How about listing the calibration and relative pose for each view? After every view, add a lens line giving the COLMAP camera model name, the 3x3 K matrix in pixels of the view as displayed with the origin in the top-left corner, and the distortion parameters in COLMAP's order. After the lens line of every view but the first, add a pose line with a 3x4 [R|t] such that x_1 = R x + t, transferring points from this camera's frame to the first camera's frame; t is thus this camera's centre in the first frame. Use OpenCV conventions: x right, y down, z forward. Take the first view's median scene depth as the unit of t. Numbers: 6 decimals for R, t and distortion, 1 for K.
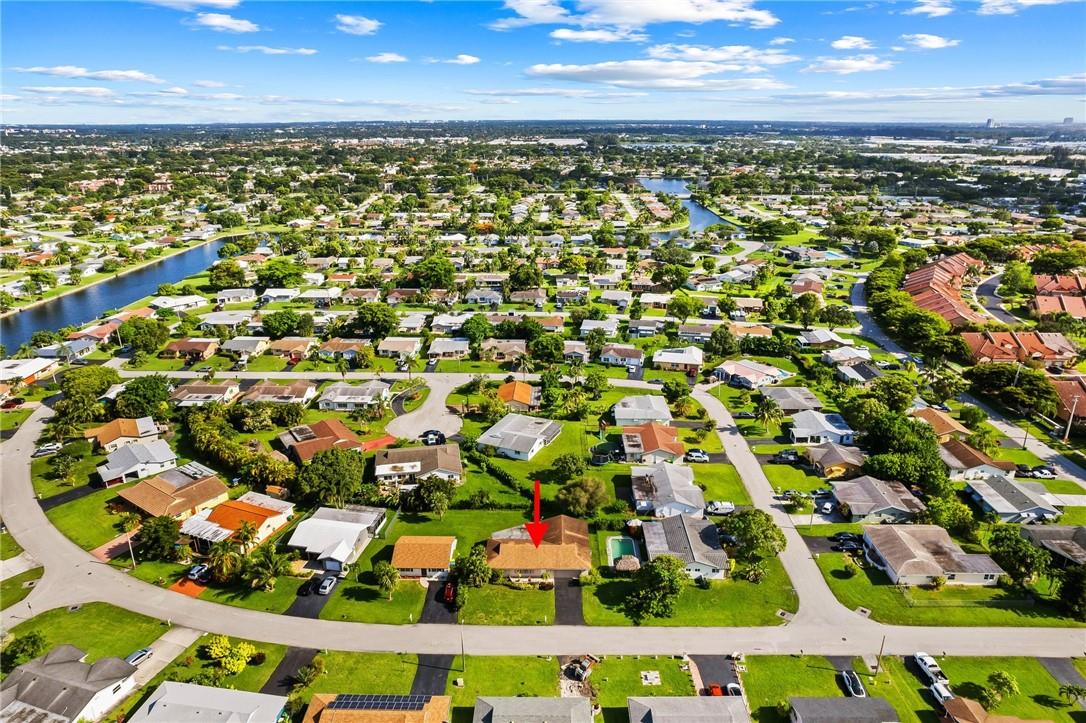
lens RADIAL K [[690.0, 0, 538.5], [0, 690.0, 363.5], [0, 0, 1]] dist [-0.056777, 0.033992]
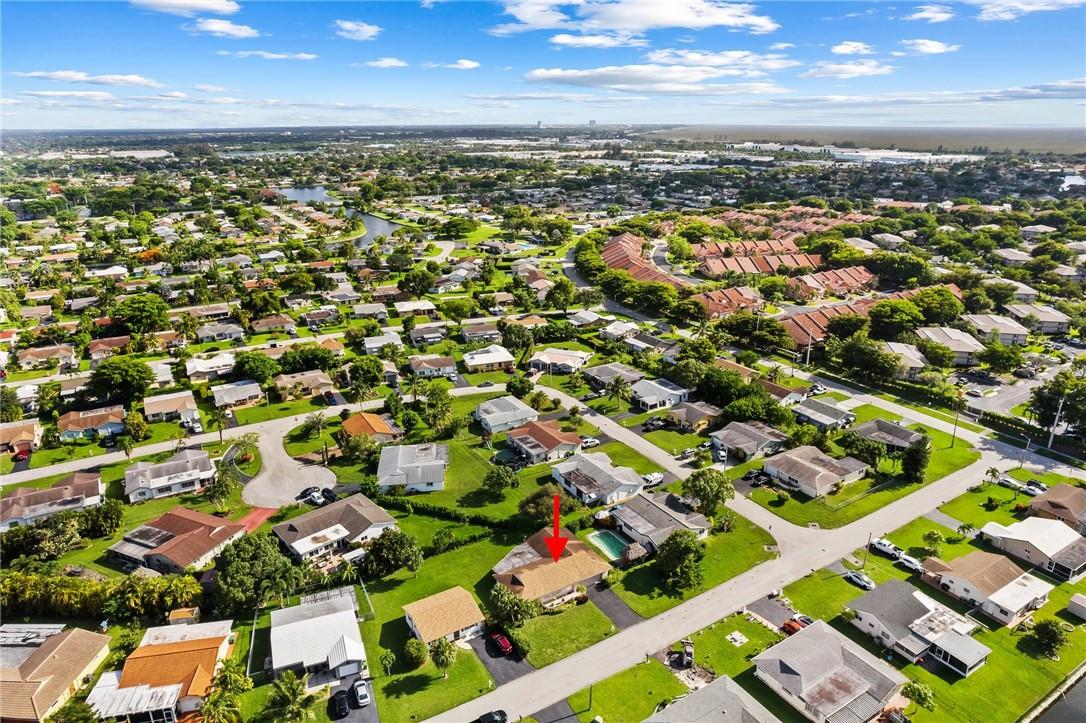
lens RADIAL K [[690.0, 0, 544.9], [0, 690.0, 362.1], [0, 0, 1]] dist [-0.056777, 0.033992]
pose [[0.841264, -0.179289, 0.510029, -0.286934], [0.183850, 0.982058, 0.041970, -0.034514], [-0.508403, 0.058461, 0.859133, 0.104896]]
